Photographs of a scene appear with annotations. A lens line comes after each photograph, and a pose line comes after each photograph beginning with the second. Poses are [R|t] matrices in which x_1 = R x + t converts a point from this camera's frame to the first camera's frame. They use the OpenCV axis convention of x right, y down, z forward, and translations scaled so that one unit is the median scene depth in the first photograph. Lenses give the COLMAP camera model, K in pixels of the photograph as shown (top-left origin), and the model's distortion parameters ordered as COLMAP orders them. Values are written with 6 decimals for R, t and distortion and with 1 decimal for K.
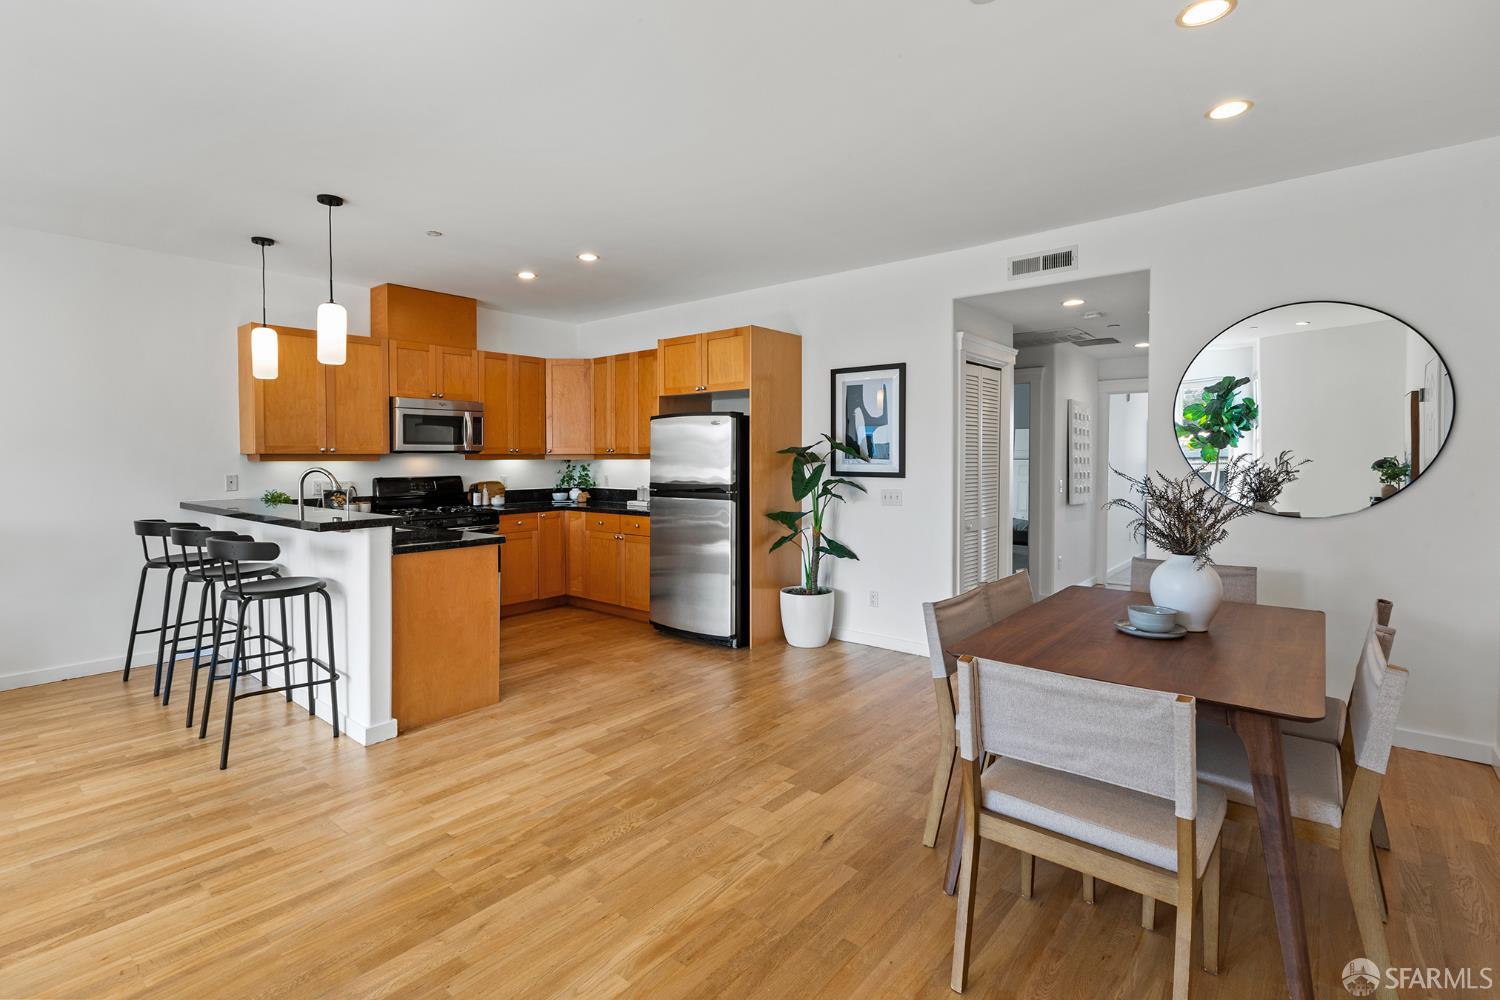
lens RADIAL K [[694.8, 0, 745.1], [0, 694.8, 473.6], [0, 0, 1]] dist [-0.000674, 0.000011]
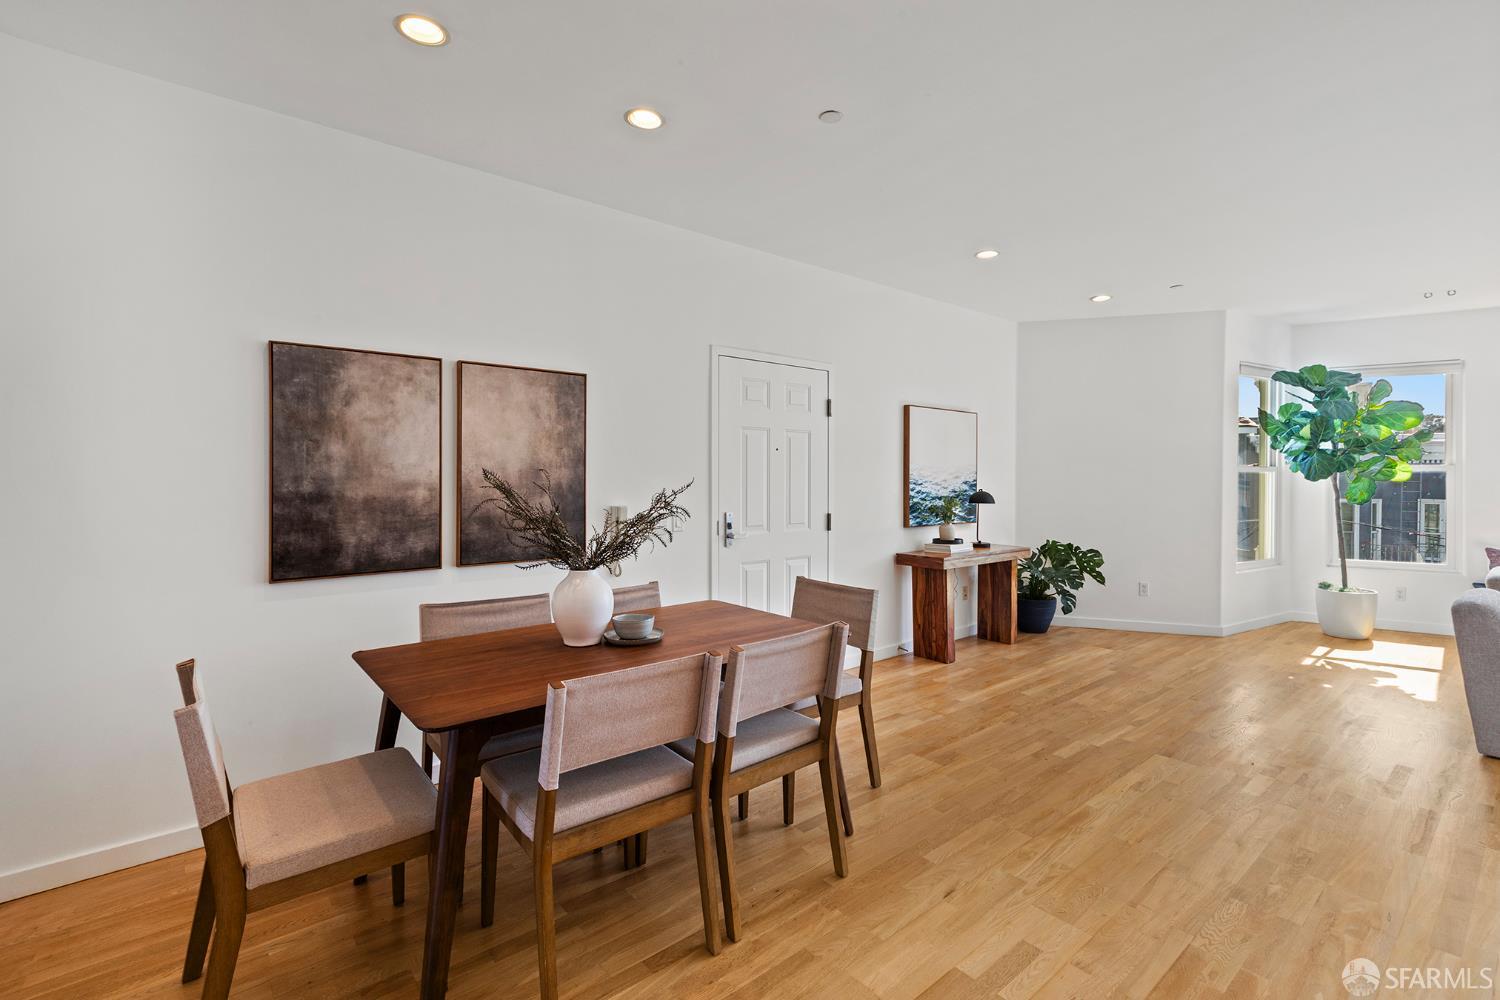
lens RADIAL K [[682.1, 0, 777.3], [0, 682.1, 469.2], [0, 0, 1]] dist [0.000660, 0.000109]
pose [[-0.985783, 0.004792, 0.167954, 0.093042], [0.007113, 0.999887, 0.013223, -0.019290], [-0.167872, 0.014230, -0.985706, 0.938856]]
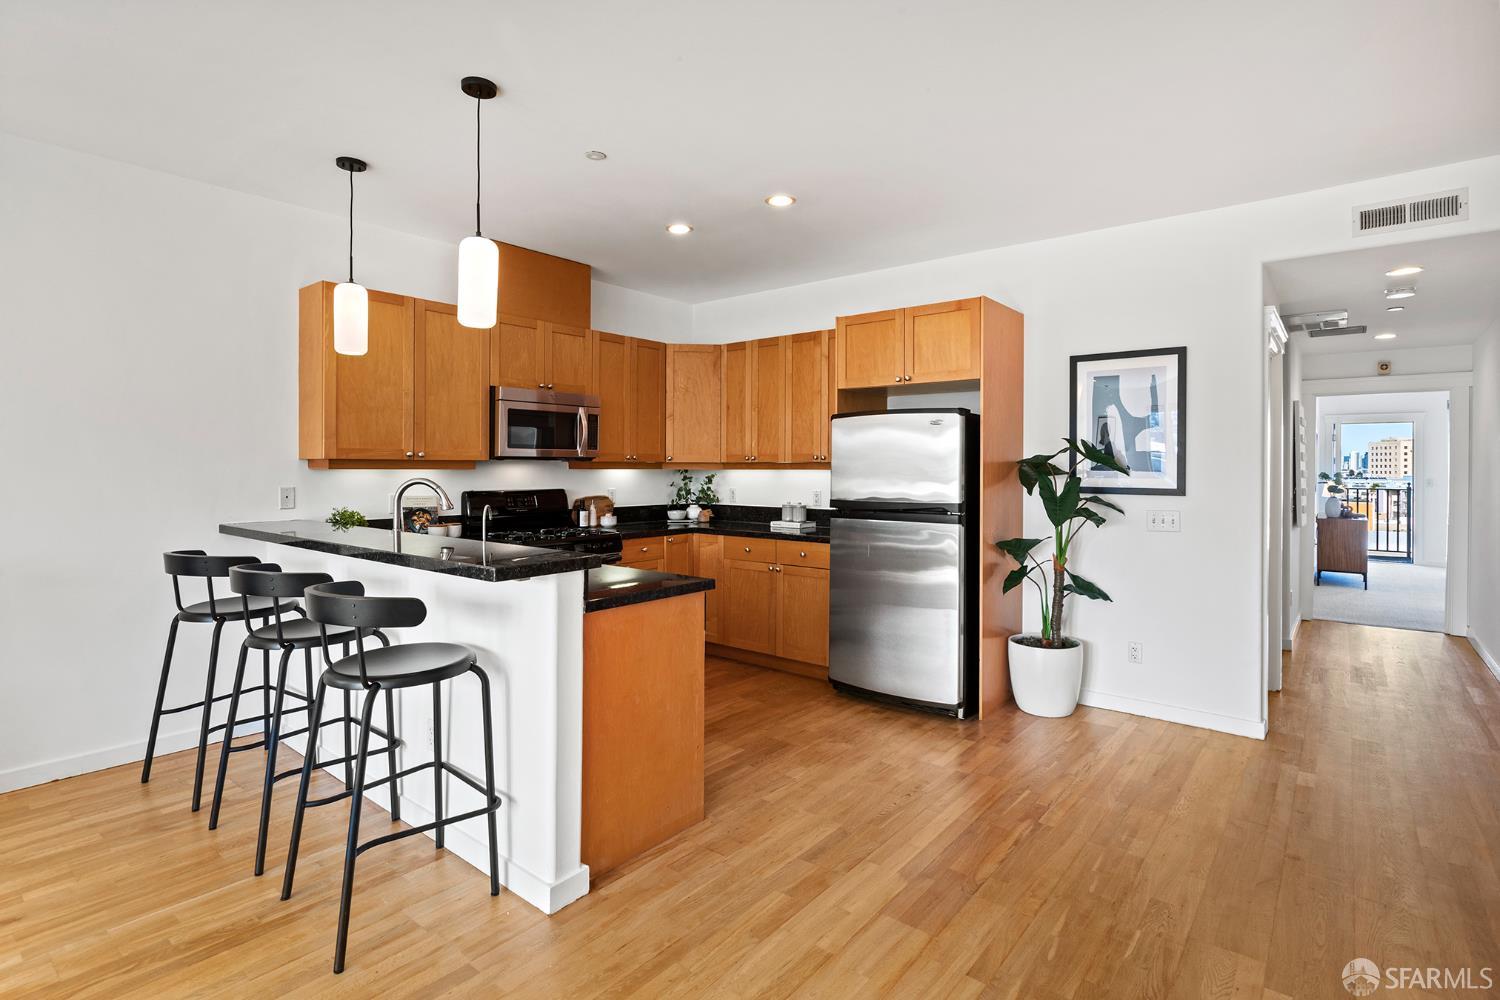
lens RADIAL K [[726.3, 0, 785.4], [0, 726.3, 470.7], [0, 0, 1]] dist [-0.004264, -0.000456]
pose [[0.999427, 0.006336, 0.033240, -0.232447], [-0.005677, 0.999786, -0.019877, -0.003408], [-0.033359, 0.019677, 0.999250, 0.207792]]
